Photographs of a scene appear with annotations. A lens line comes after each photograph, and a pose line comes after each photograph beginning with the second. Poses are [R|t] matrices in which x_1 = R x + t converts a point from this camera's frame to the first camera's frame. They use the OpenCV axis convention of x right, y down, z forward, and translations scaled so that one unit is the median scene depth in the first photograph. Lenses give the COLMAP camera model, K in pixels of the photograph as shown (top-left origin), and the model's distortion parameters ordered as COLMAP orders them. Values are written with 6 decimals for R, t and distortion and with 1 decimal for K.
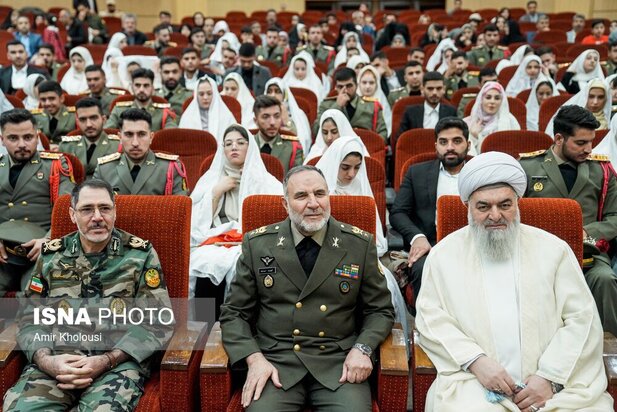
lens RADIAL K [[681.4, 0, 308.5], [0, 681.4, 206.0], [0, 0, 1]] dist [-0.014187, 0.012101]
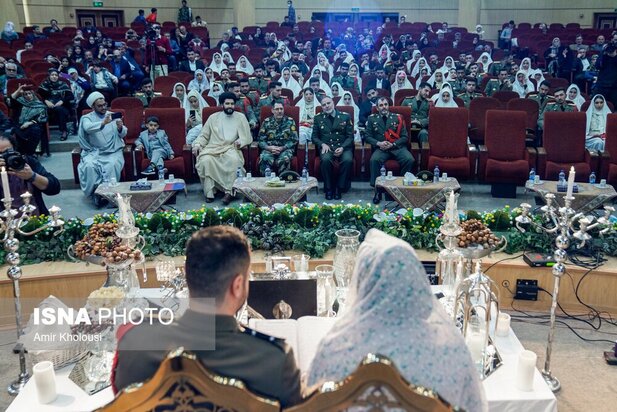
lens RADIAL K [[681.4, 0, 308.5], [0, 681.4, 206.0], [0, 0, 1]] dist [-0.014187, 0.012101]
pose [[0.999830, -0.002081, 0.018298, -0.125043], [0.001247, 0.998966, 0.045447, 0.207983], [-0.018374, -0.045417, 0.998799, -1.573821]]
